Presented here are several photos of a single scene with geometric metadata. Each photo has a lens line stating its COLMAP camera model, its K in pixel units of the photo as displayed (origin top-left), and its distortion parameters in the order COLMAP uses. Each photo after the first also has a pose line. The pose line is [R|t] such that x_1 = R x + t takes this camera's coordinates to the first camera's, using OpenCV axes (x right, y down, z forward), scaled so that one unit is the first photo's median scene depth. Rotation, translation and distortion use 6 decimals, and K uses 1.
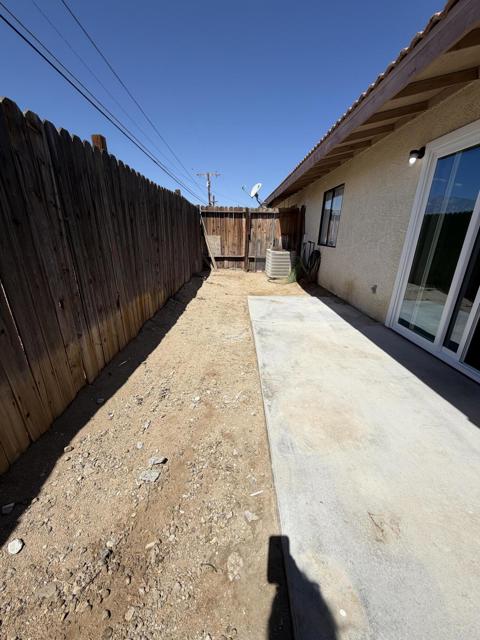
lens RADIAL K [[255.1, 0, 238.3], [0, 255.1, 319.4], [0, 0, 1]] dist [0.001309, 0.000340]
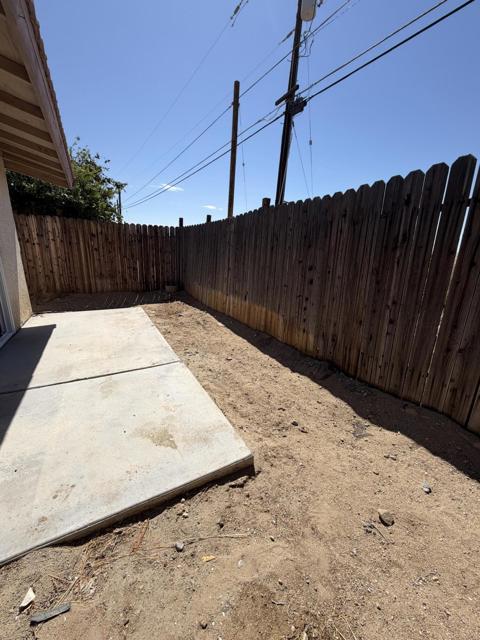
lens RADIAL K [[255.1, 0, 237.2], [0, 255.1, 319.1], [0, 0, 1]] dist [0.001309, 0.000340]
pose [[-0.880019, 0.069227, -0.469866, 0.368182], [-0.202197, 0.840575, 0.502543, -0.752635], [0.429747, 0.537253, -0.725725, 2.206019]]
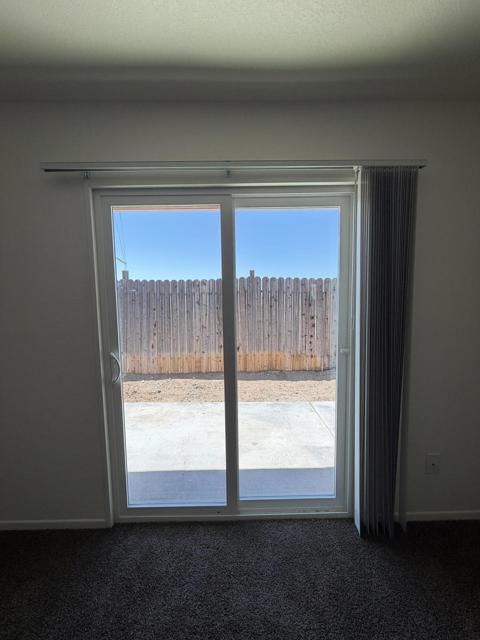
lens RADIAL K [[255.1, 0, 239.5], [0, 255.1, 316.8], [0, 0, 1]] dist [0.001309, 0.000340]
pose [[-0.007191, 0.046434, -0.998895, 1.414790], [-0.310420, 0.949468, 0.046371, -0.368819], [0.950572, 0.310410, 0.007587, 0.886415]]
